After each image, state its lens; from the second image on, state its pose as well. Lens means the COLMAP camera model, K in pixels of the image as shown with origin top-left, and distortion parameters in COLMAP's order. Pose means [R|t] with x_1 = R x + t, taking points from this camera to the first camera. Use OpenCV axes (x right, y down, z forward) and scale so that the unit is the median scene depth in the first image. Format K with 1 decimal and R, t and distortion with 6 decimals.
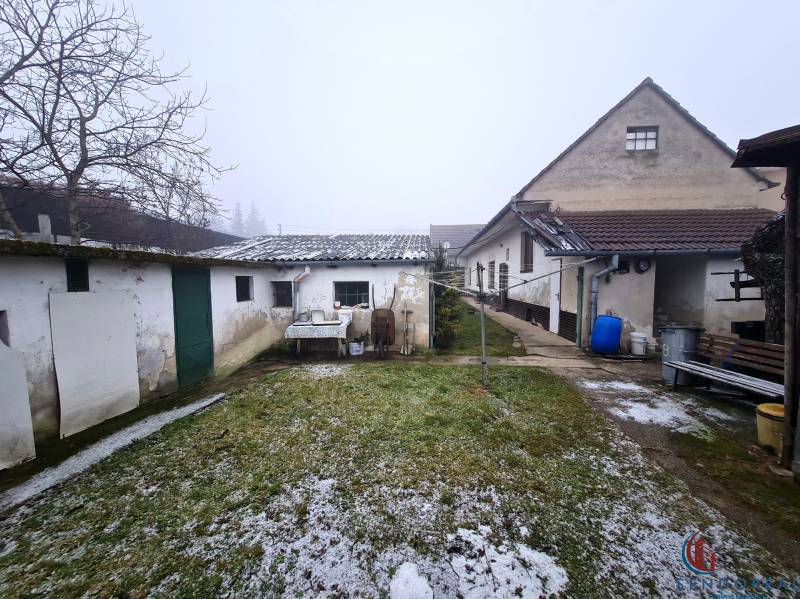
lens RADIAL K [[313.3, 0, 395.7], [0, 313.3, 298.8], [0, 0, 1]] dist [0.000342, -0.000219]
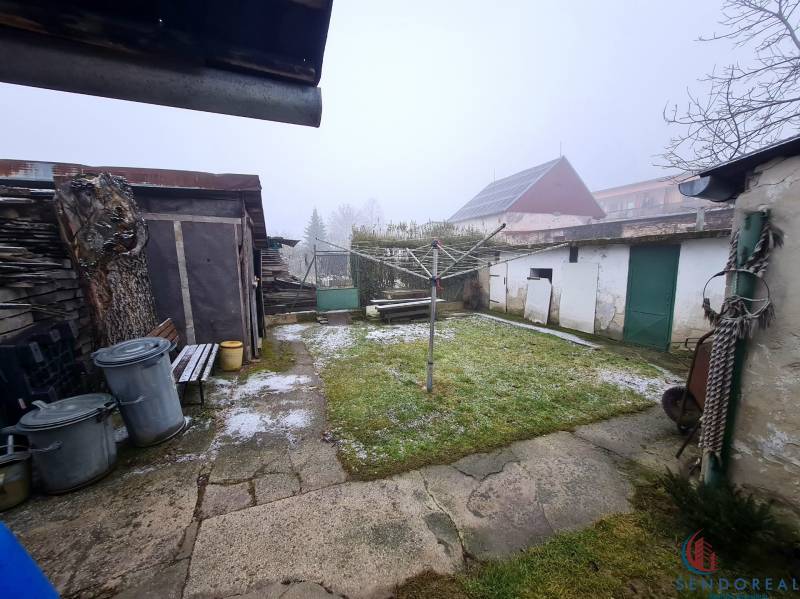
lens RADIAL K [[313.3, 0, 401.0], [0, 313.3, 302.7], [0, 0, 1]] dist [0.000342, -0.000219]
pose [[-0.876142, 0.078049, -0.475693, 0.773977], [-0.014654, 0.982037, 0.188117, -0.104617], [0.481830, 0.171788, -0.859260, 1.754367]]
